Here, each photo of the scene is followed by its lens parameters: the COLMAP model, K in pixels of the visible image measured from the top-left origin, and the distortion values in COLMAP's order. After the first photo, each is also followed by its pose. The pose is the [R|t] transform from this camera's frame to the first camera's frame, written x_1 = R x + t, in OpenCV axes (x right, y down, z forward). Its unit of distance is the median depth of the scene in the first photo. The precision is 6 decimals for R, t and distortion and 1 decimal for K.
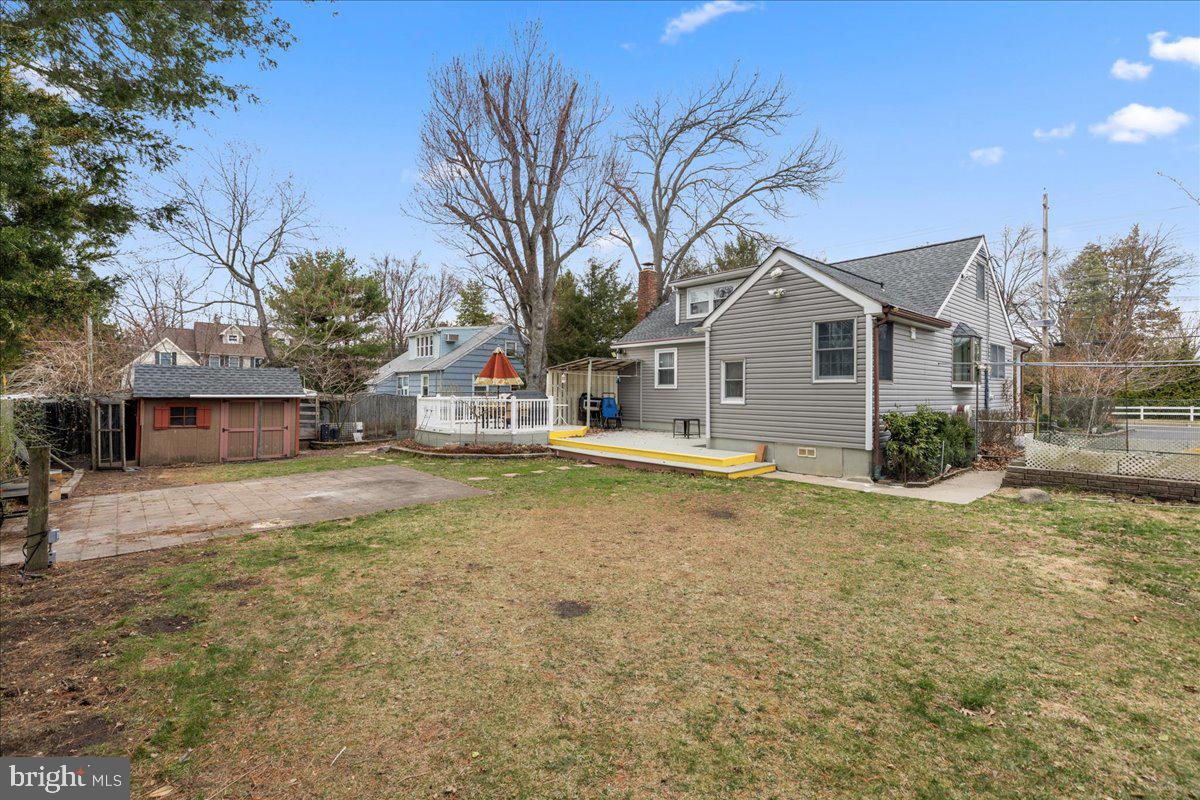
lens RADIAL K [[534.9, 0, 597.9], [0, 534.9, 395.4], [0, 0, 1]] dist [-0.001930, -0.000191]
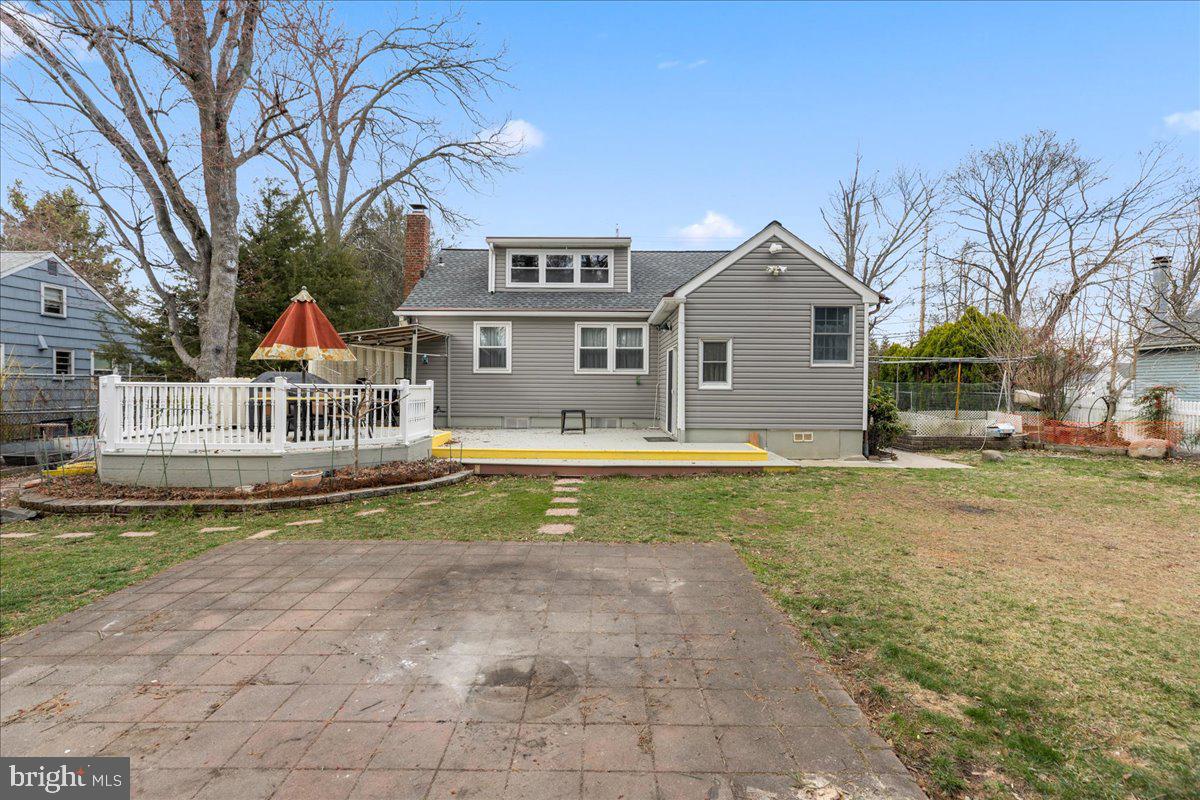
lens RADIAL K [[534.9, 0, 597.9], [0, 534.9, 400.4], [0, 0, 1]] dist [-0.001930, -0.000191]
pose [[0.669718, -0.019031, 0.742371, -0.522966], [0.001555, 0.999705, 0.024225, 0.012579], [-0.742614, -0.015070, 0.669551, 0.546201]]
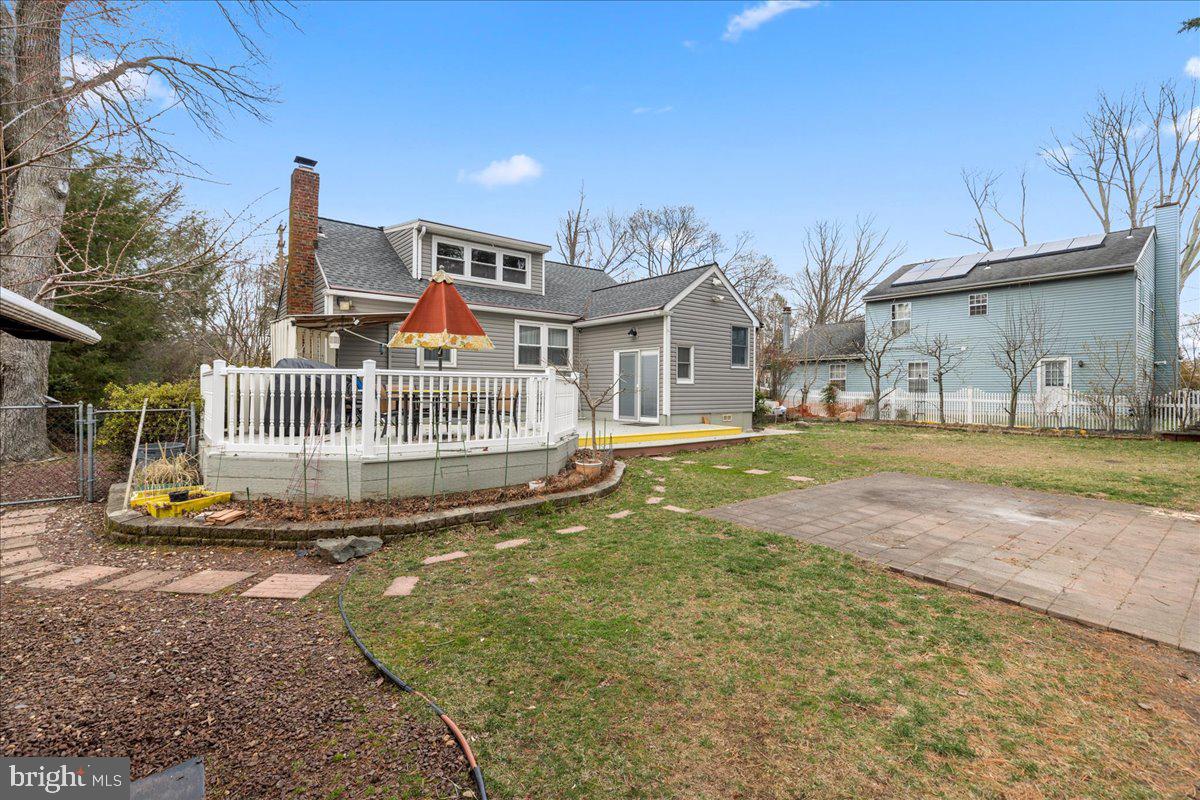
lens RADIAL K [[534.9, 0, 601.5], [0, 534.9, 392.0], [0, 0, 1]] dist [-0.001930, -0.000191]
pose [[0.041502, -0.012742, 0.999057, -0.893237], [-0.000820, 0.999918, 0.012787, 0.019263], [-0.999138, -0.001350, 0.041488, 1.115917]]
